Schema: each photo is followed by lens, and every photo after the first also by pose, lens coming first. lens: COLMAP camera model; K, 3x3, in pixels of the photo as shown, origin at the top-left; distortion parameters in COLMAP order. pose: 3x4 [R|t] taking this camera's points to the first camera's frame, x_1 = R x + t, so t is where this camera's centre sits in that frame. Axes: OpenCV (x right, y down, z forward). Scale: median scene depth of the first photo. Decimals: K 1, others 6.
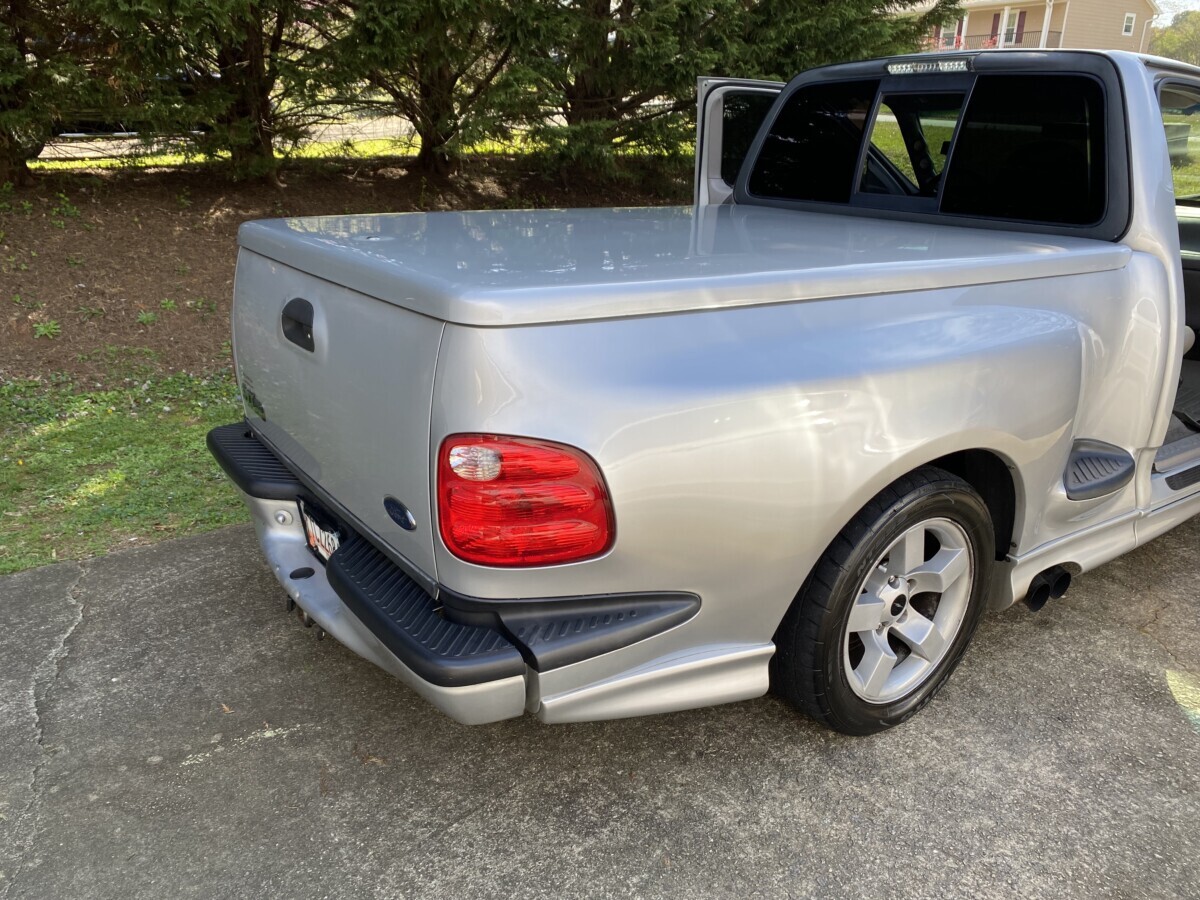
lens RADIAL K [[897.0, 0, 602.8], [0, 897.0, 446.4], [0, 0, 1]] dist [0.010509, -0.000367]
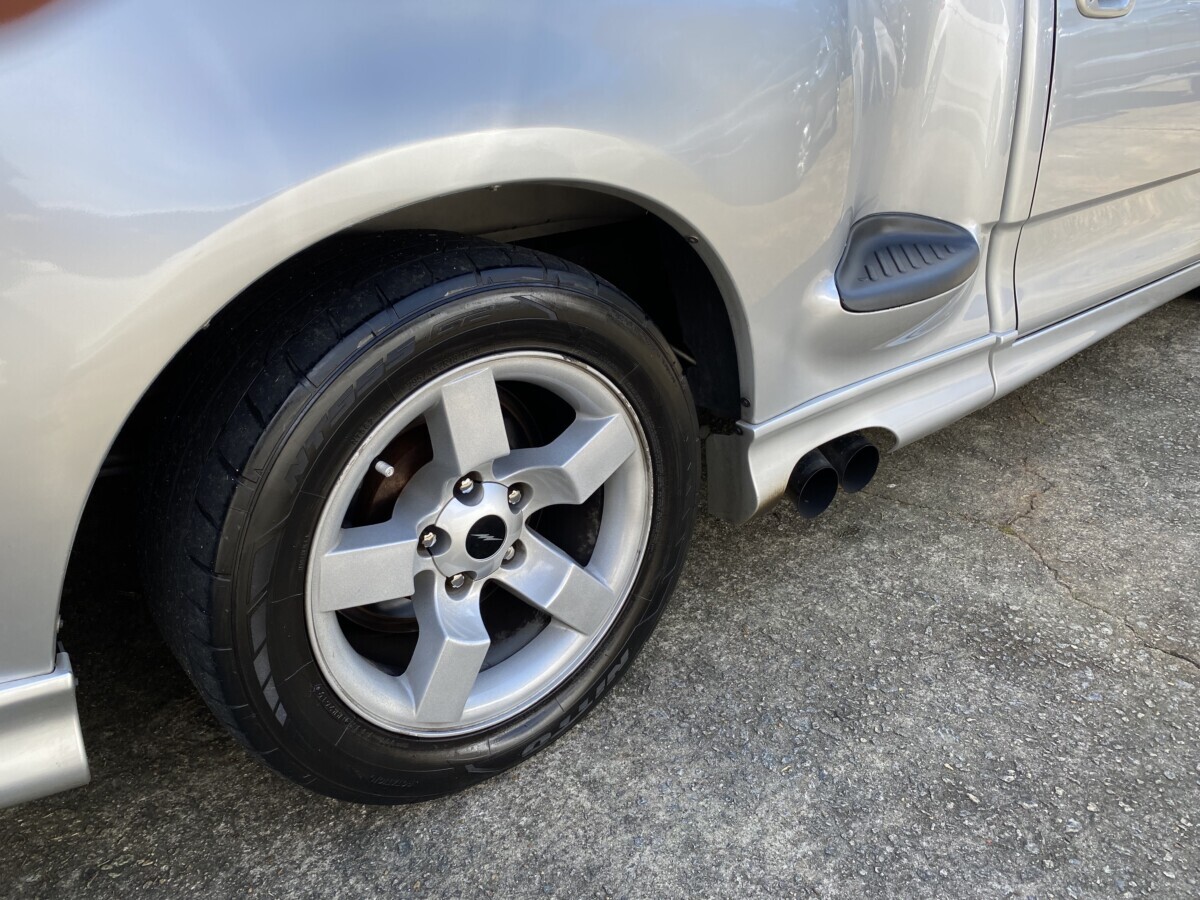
lens RADIAL K [[896.0, 0, 598.4], [0, 896.0, 440.4], [0, 0, 1]] dist [0.029594, -0.029054]
pose [[0.995829, -0.079932, 0.044002, 0.347462], [0.075824, 0.993211, 0.088215, 0.078925], [-0.050754, -0.084510, 0.995129, 0.473978]]
